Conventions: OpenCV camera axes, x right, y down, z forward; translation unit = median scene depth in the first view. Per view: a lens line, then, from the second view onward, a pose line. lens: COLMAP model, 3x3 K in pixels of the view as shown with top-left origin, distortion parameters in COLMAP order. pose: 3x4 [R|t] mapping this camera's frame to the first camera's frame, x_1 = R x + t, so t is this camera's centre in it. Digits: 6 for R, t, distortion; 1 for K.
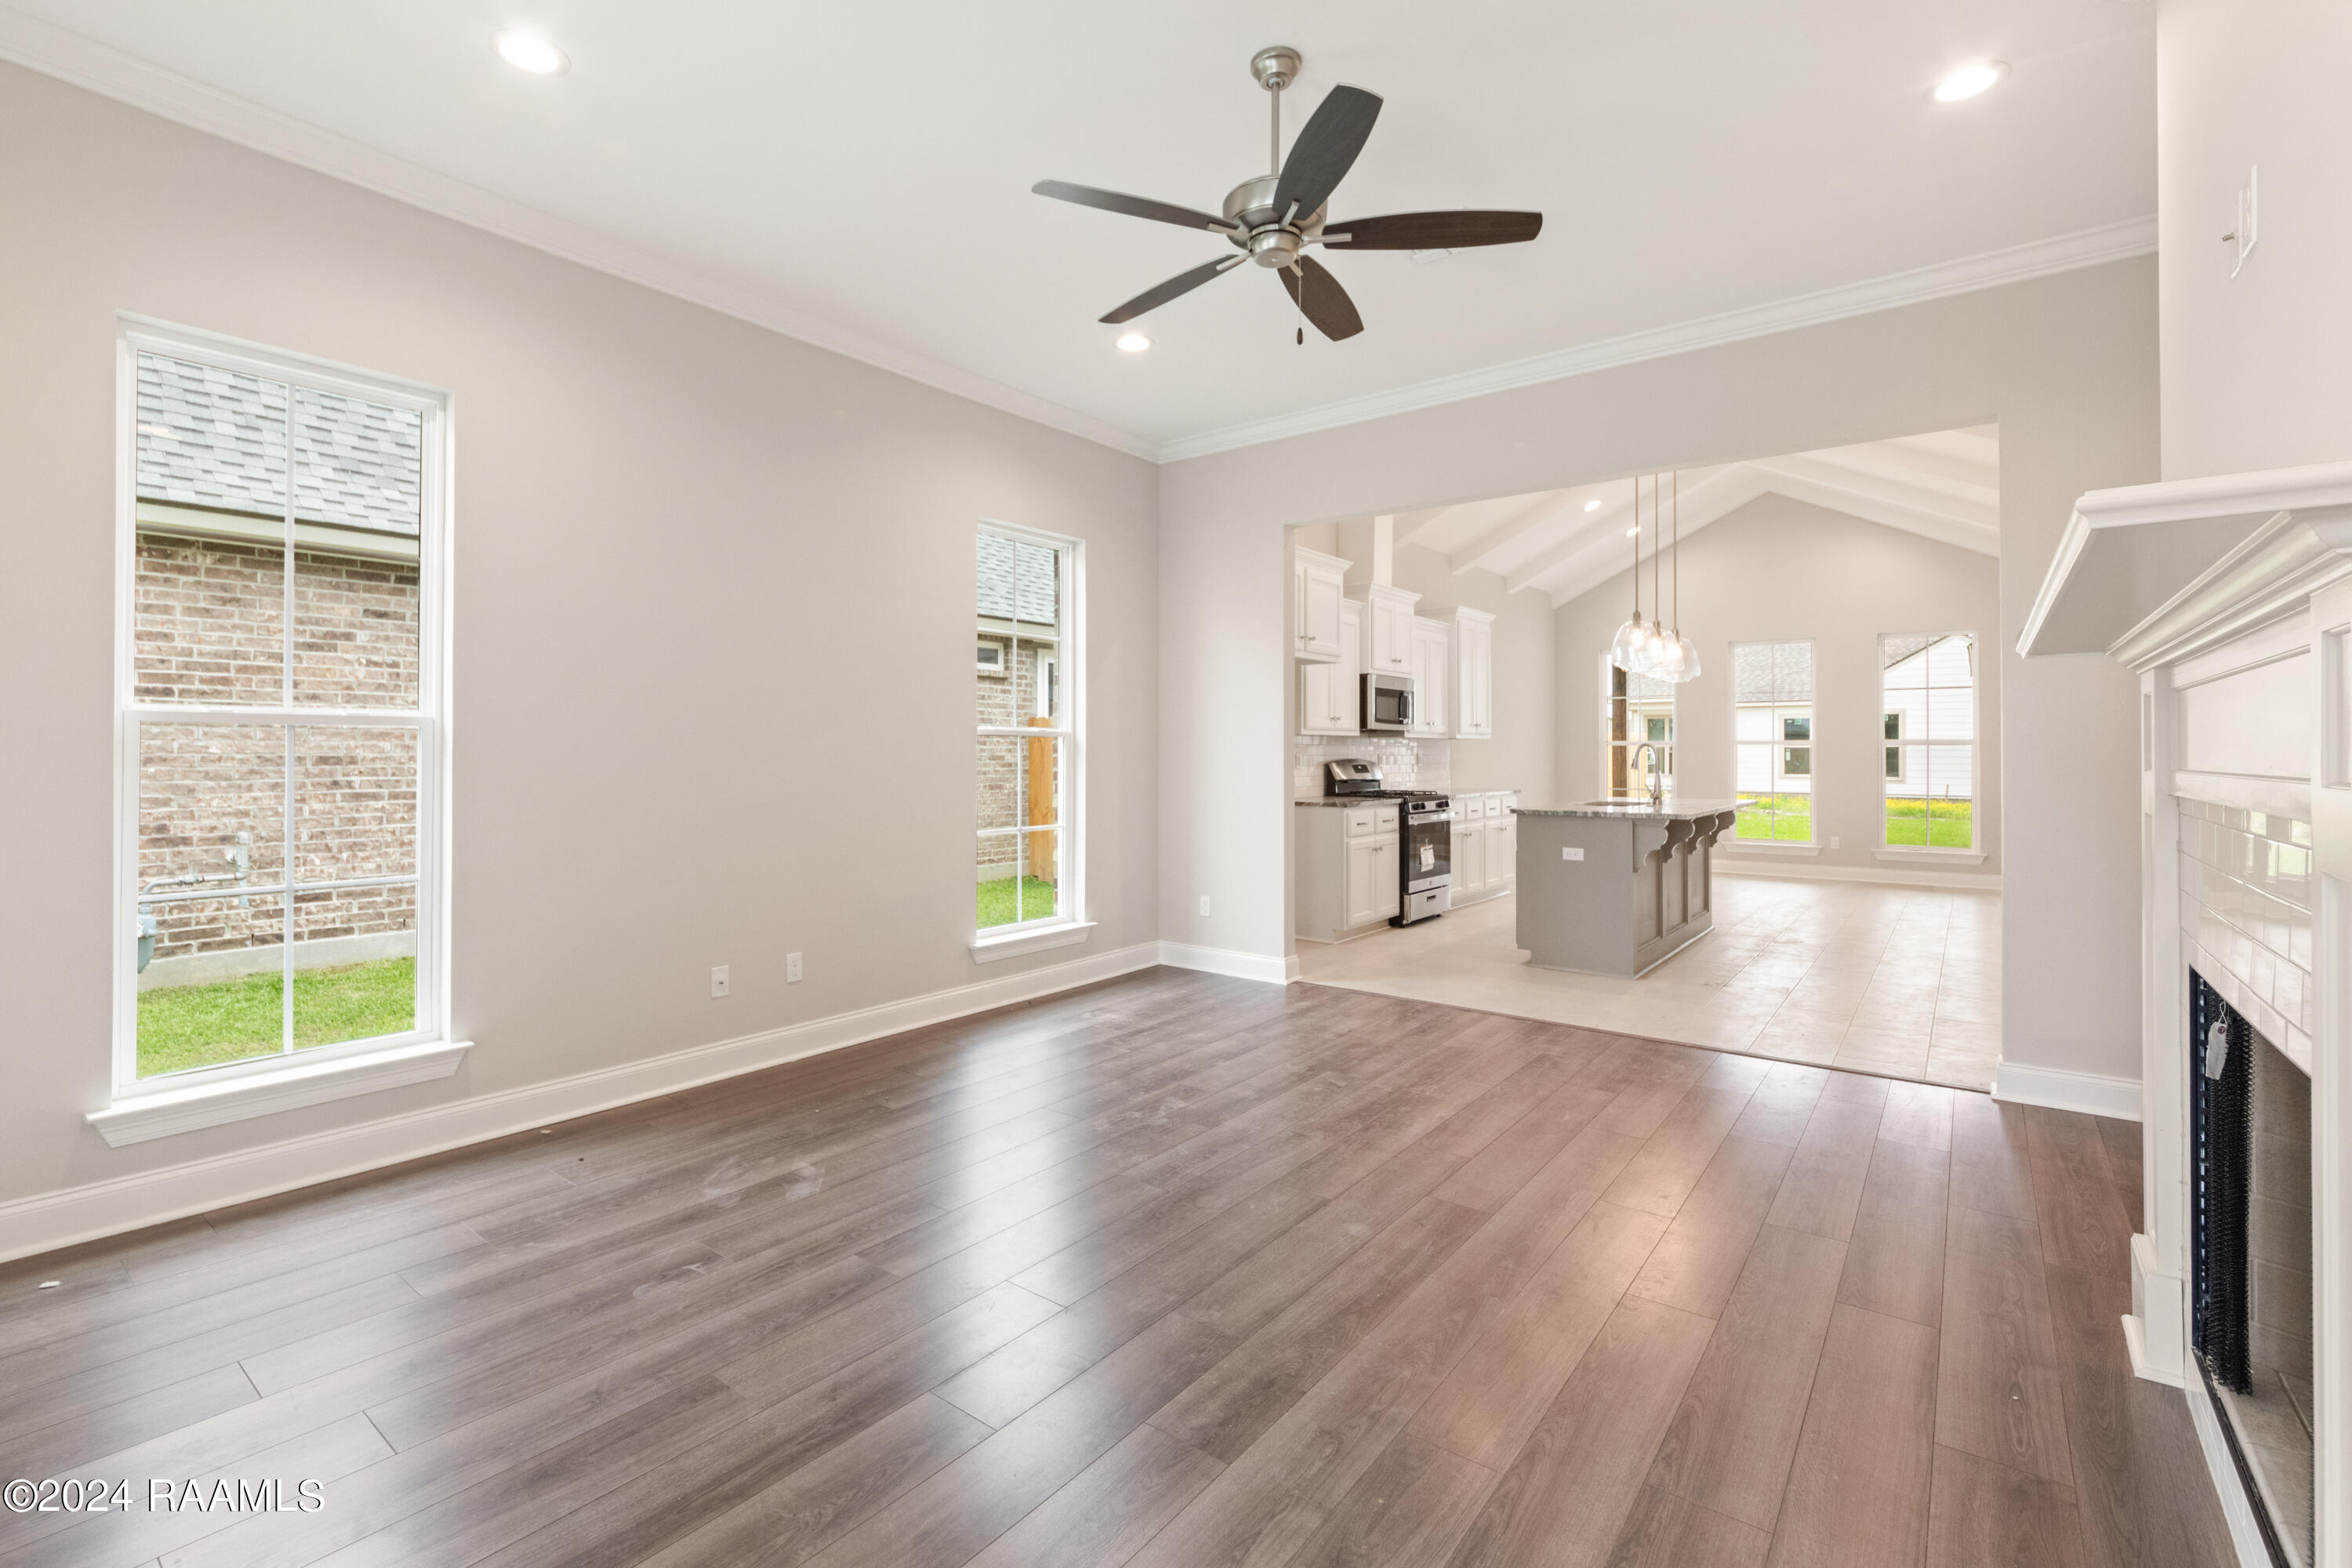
lens RADIAL K [[1039.8, 0, 1129.3], [0, 1039.8, 758.8], [0, 0, 1]] dist [-0.011503, -0.000656]
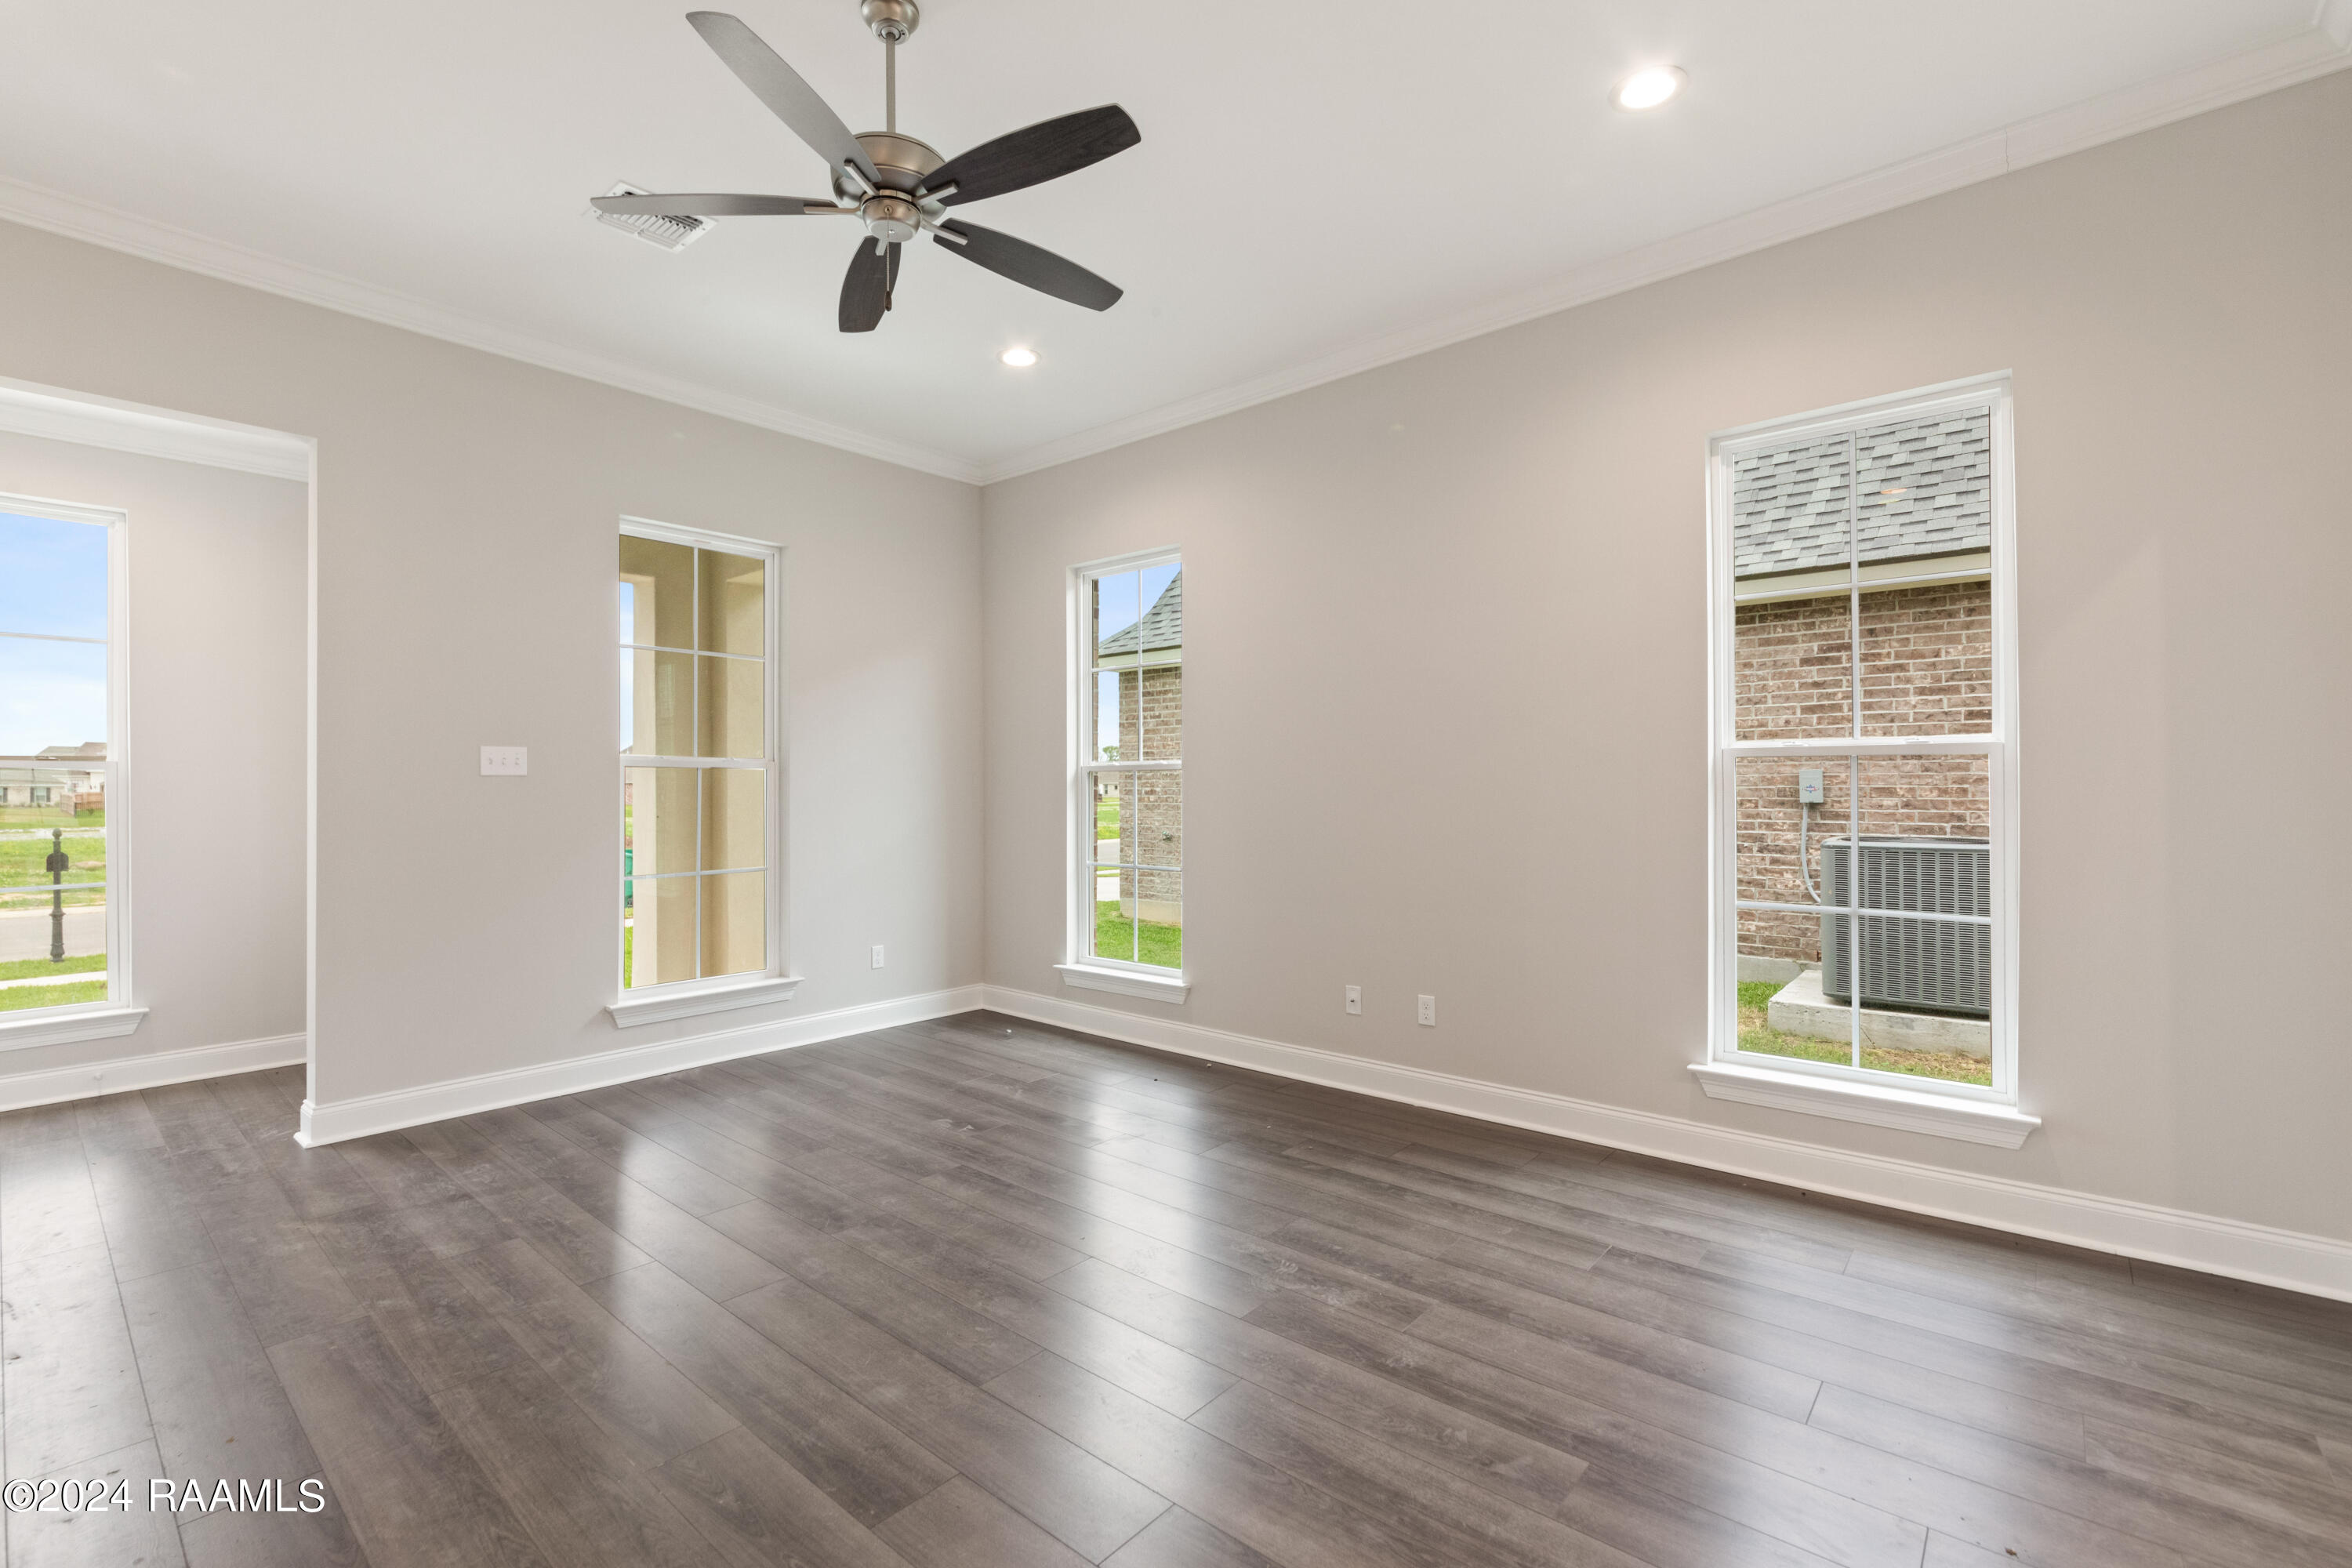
lens RADIAL K [[1039.8, 0, 1178.6], [0, 1039.8, 773.2], [0, 0, 1]] dist [-0.011503, -0.000656]
pose [[-0.029819, -0.013299, -0.999467, 0.555120], [-0.004275, 0.999904, -0.013177, -0.003460], [0.999546, 0.003879, -0.029873, 0.687745]]
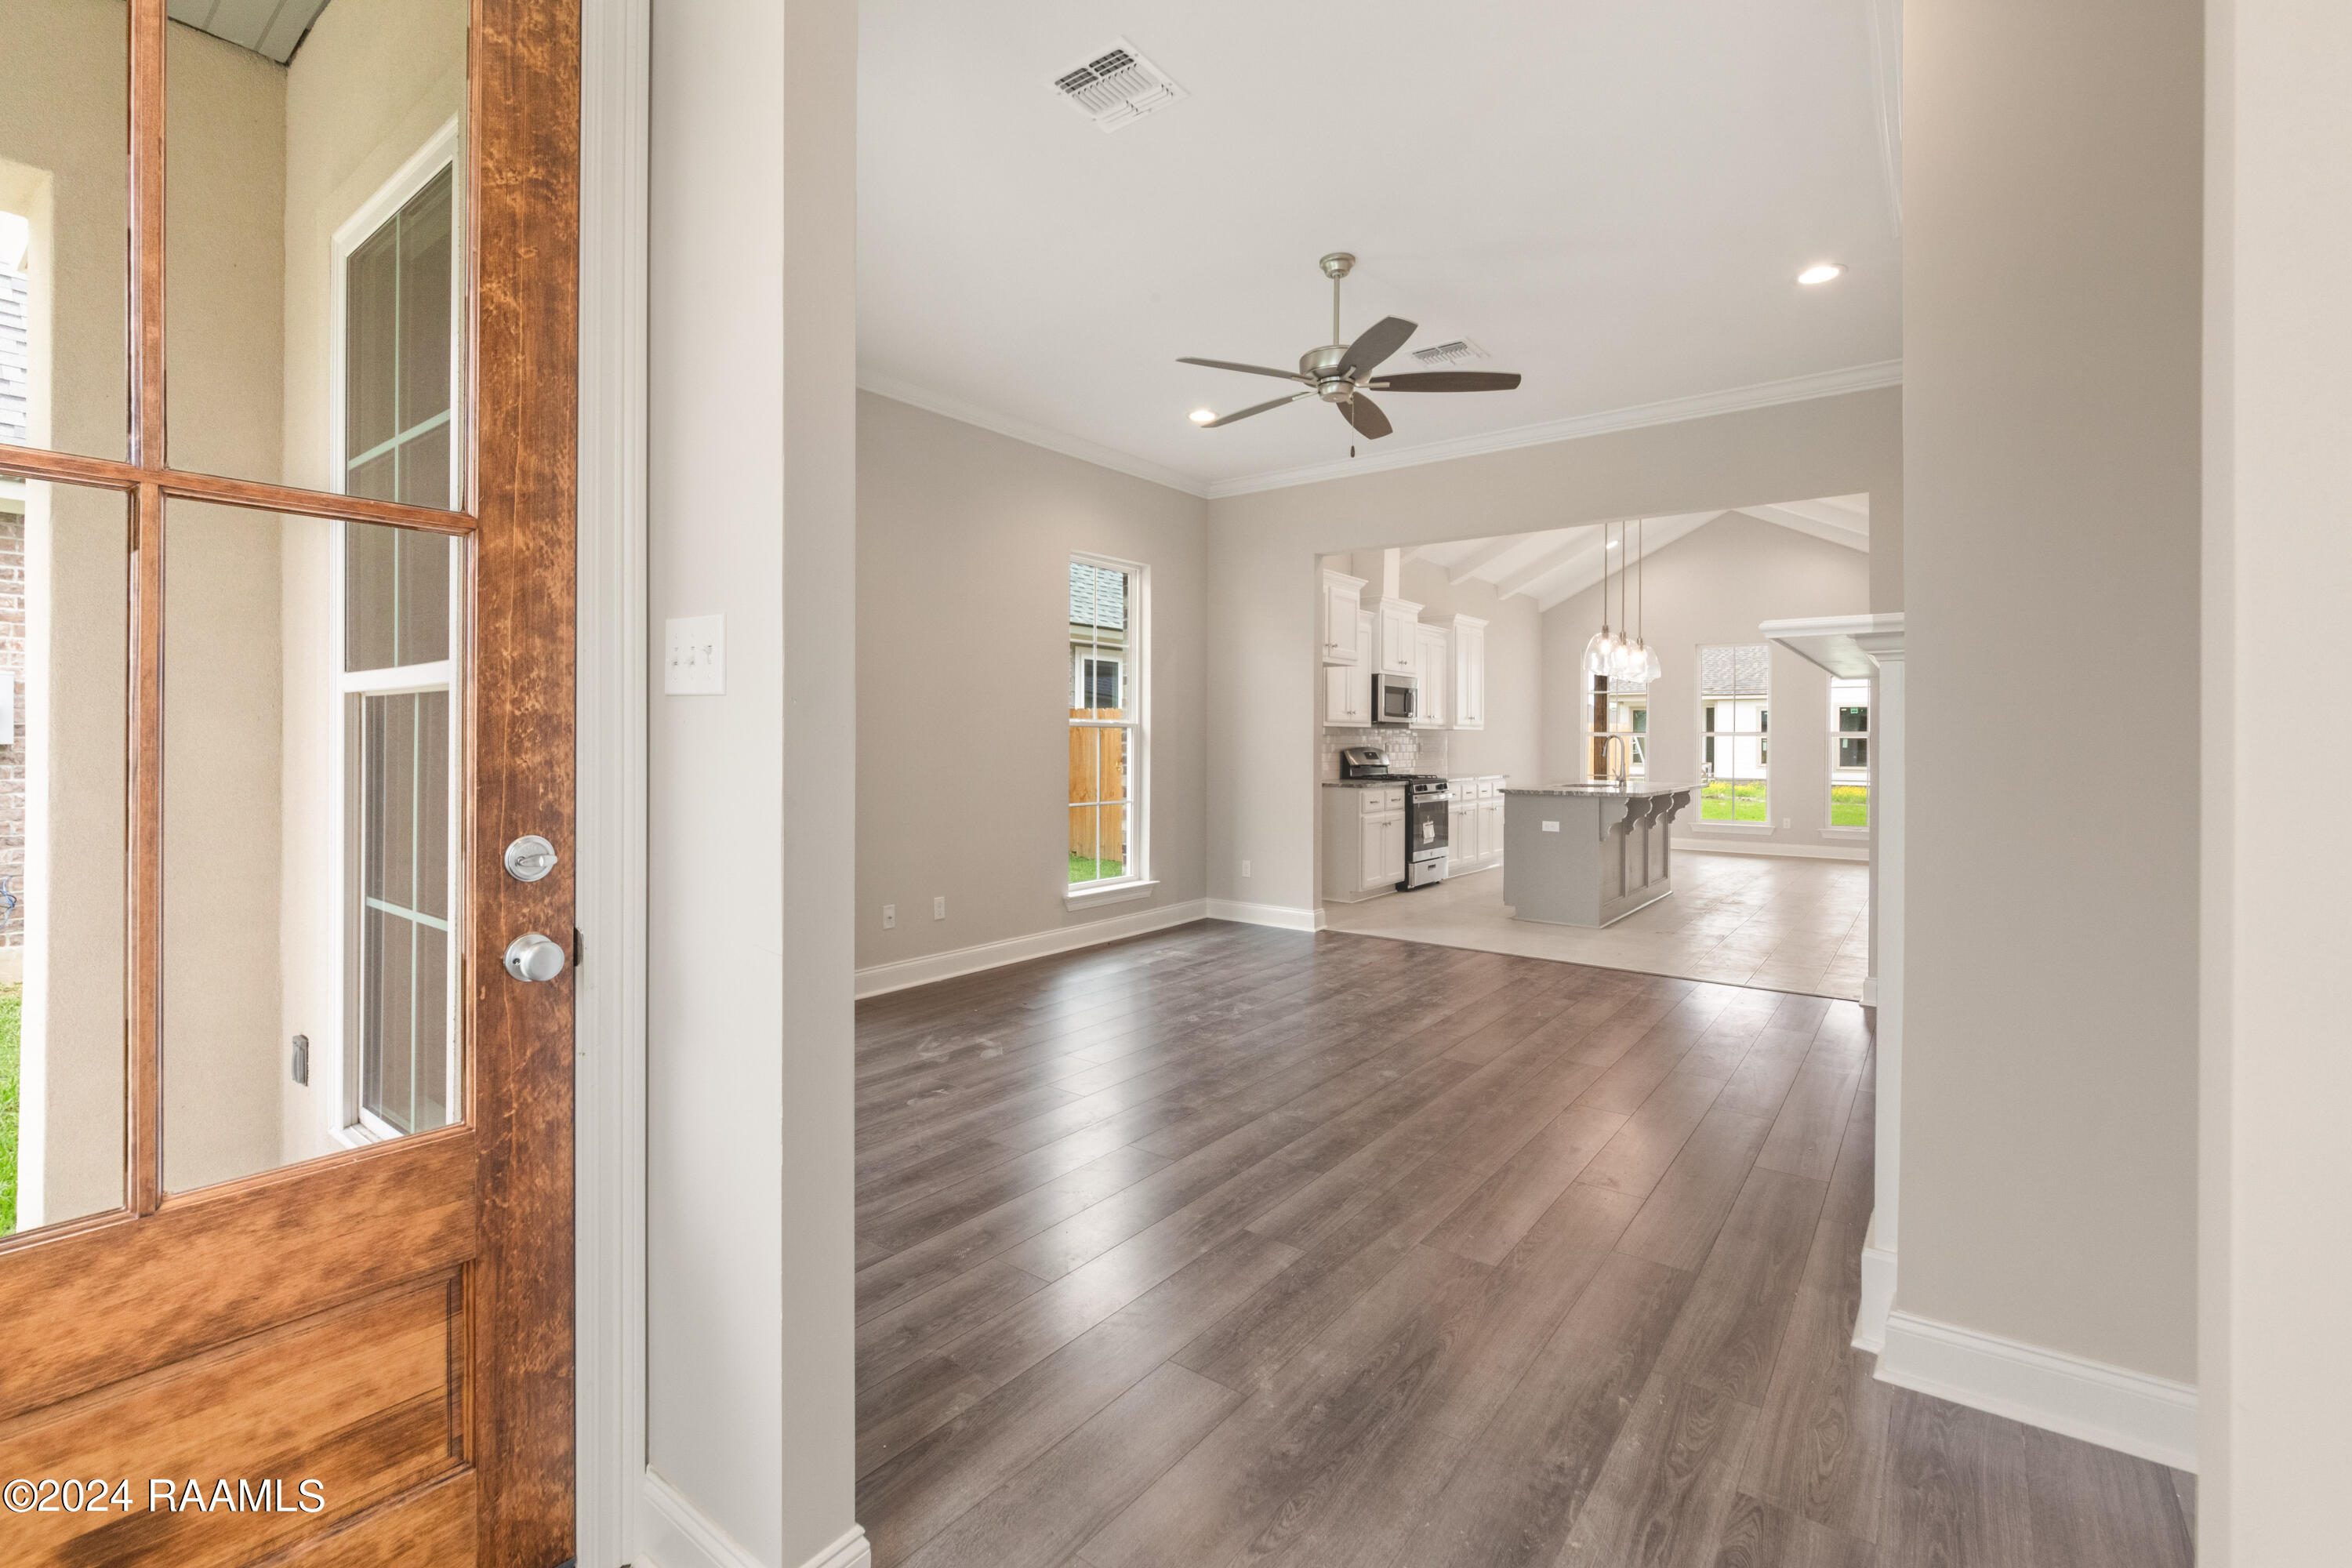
lens RADIAL K [[1039.8, 0, 1132.9], [0, 1039.8, 751.2], [0, 0, 1]] dist [-0.011503, -0.000656]
pose [[0.999948, 0.003635, 0.009496, -0.083130], [-0.003672, 0.999986, 0.003871, 0.001897], [-0.009482, -0.003906, 0.999947, -0.238965]]
